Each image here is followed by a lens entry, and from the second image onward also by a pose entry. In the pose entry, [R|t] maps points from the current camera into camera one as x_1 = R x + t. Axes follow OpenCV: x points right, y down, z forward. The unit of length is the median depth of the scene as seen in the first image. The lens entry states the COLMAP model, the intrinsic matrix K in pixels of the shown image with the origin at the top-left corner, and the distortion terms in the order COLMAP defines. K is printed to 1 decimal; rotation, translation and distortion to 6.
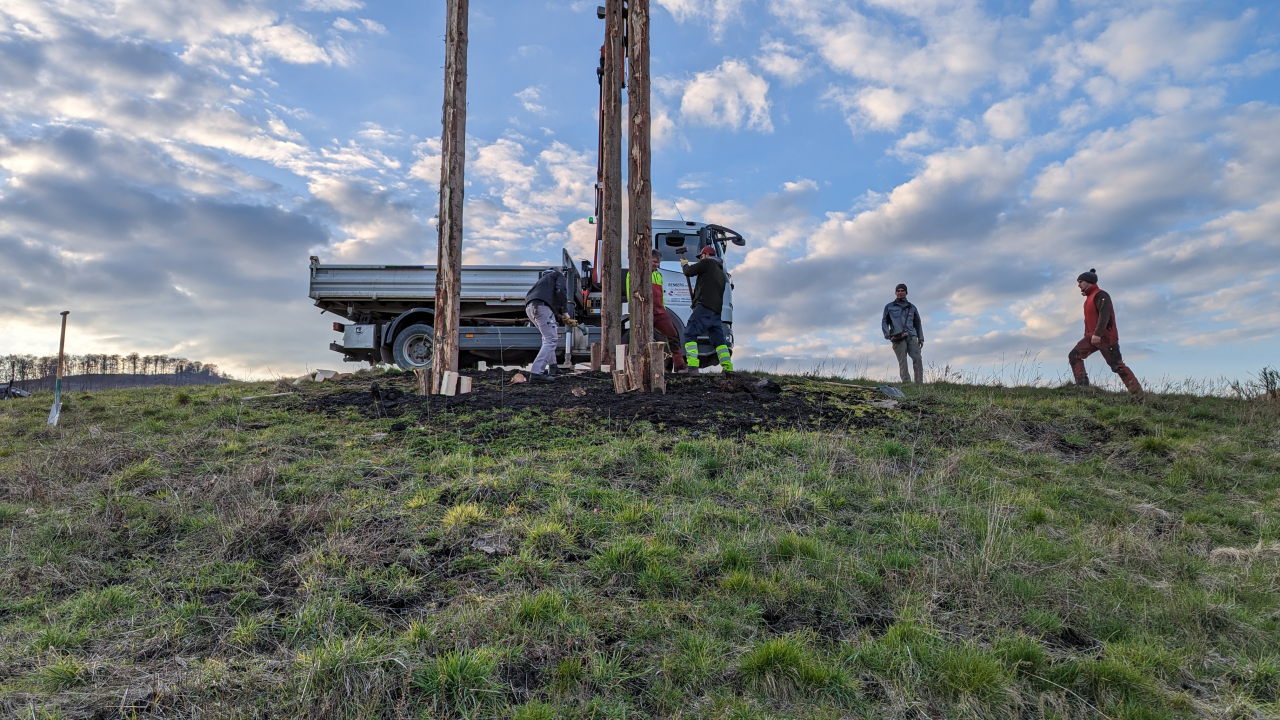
lens RADIAL K [[901.8, 0, 650.7], [0, 901.8, 338.0], [0, 0, 1]] dist [0.069874, -0.054677]
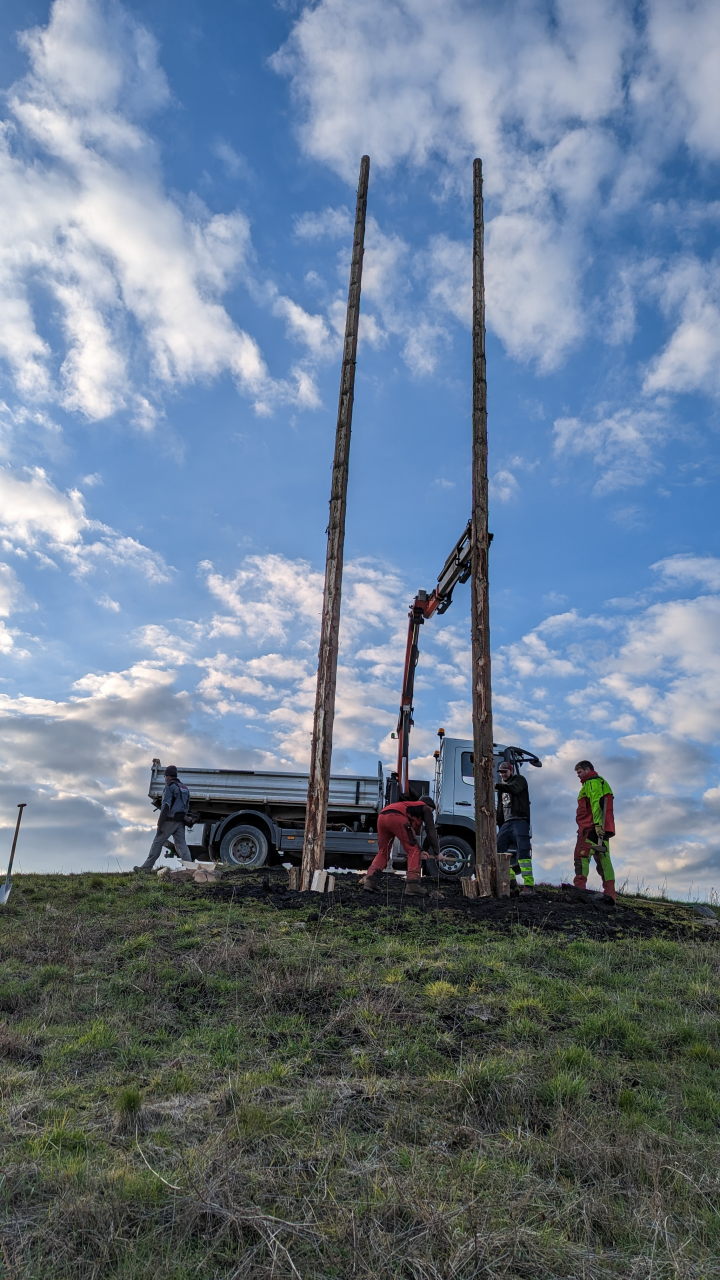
lens RADIAL K [[901.8, 0, 357.3], [0, 901.8, 622.1], [0, 0, 1]] dist [0.069874, -0.054677]
pose [[0.998823, 0.048212, -0.005314, -0.176874], [-0.048073, 0.969427, -0.240626, 0.005839], [-0.006450, 0.240598, 0.970603, -0.178904]]
